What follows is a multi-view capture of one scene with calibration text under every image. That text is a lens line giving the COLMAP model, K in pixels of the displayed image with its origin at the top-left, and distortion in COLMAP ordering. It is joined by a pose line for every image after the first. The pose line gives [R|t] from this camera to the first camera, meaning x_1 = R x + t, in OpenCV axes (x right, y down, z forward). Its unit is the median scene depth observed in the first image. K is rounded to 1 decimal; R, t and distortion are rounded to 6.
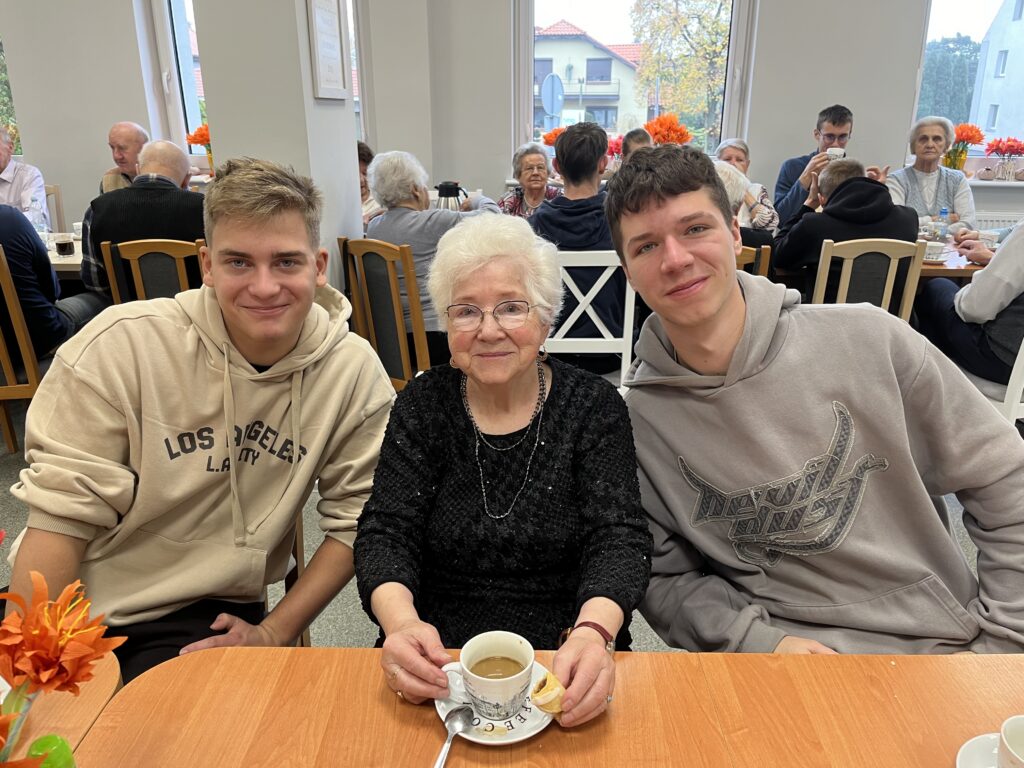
lens RADIAL K [[780.7, 0, 513.3], [0, 780.7, 385.6], [0, 0, 1]] dist [0.020729, -0.023968]
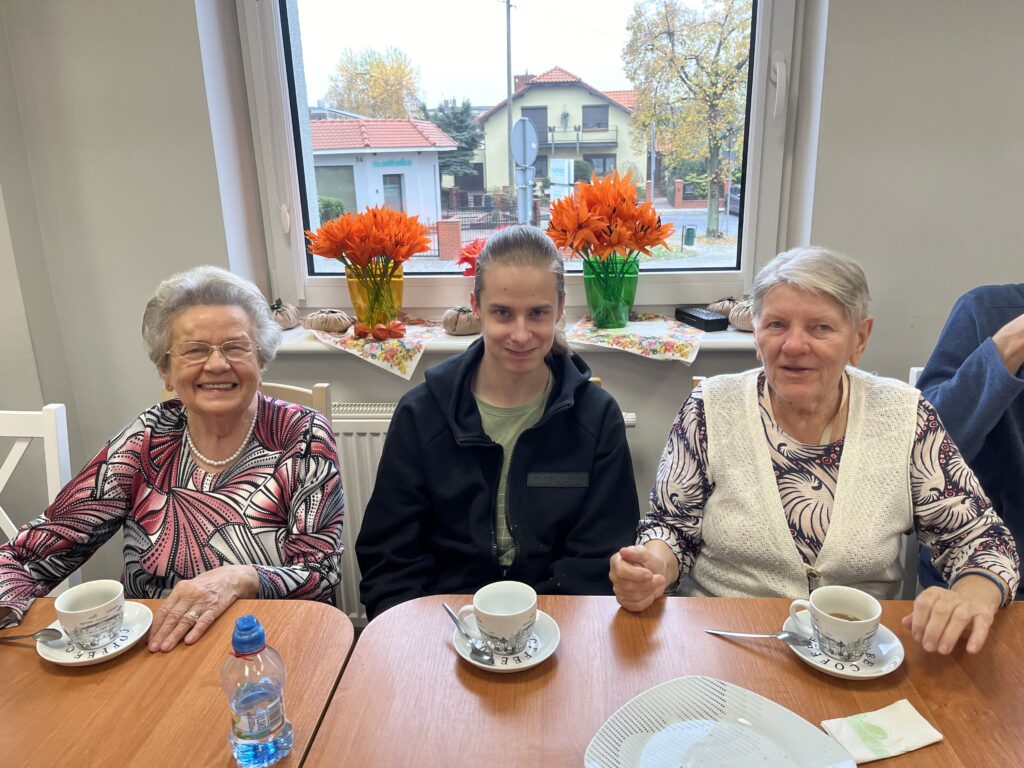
lens RADIAL K [[780.7, 0, 527.4], [0, 780.7, 392.0], [0, 0, 1]] dist [0.020729, -0.023968]
pose [[0.999695, -0.024424, 0.003563, 0.022636], [0.024570, 0.998483, -0.049267, -0.032515], [-0.002354, 0.049340, 0.998779, 0.090161]]
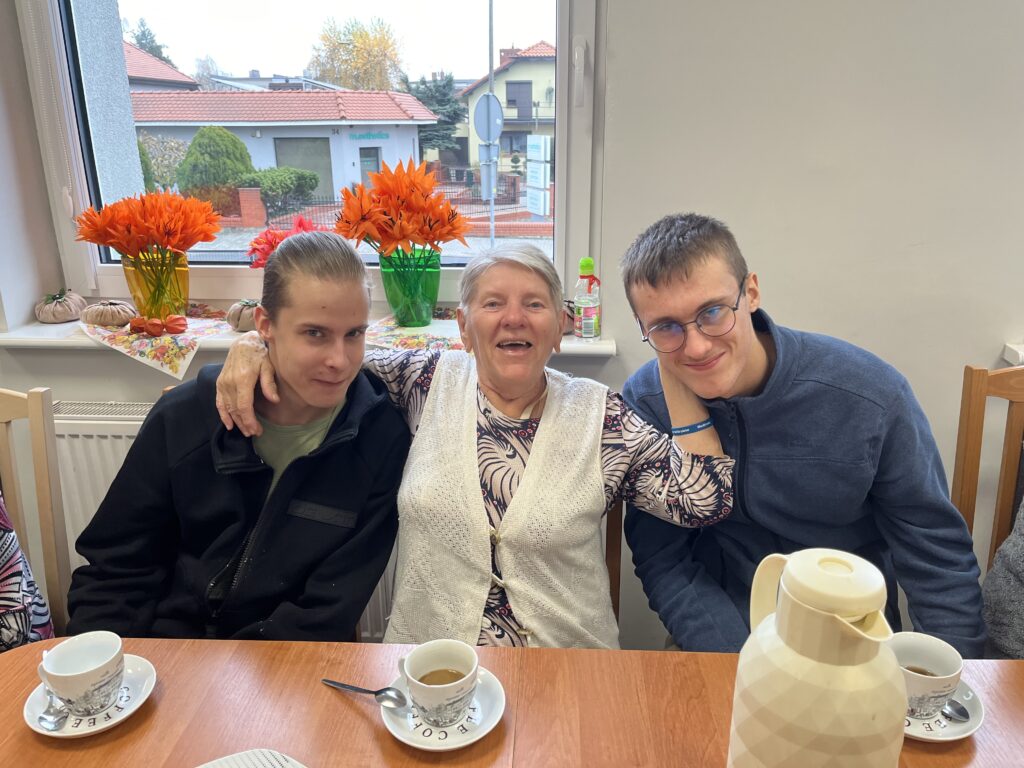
lens RADIAL K [[780.7, 0, 525.9], [0, 780.7, 383.6], [0, 0, 1]] dist [0.020729, -0.023968]
pose [[0.999816, -0.008812, 0.017061, 0.037596], [0.009315, 0.999517, -0.029650, -0.034456], [-0.016791, 0.029803, 0.999415, 0.093646]]
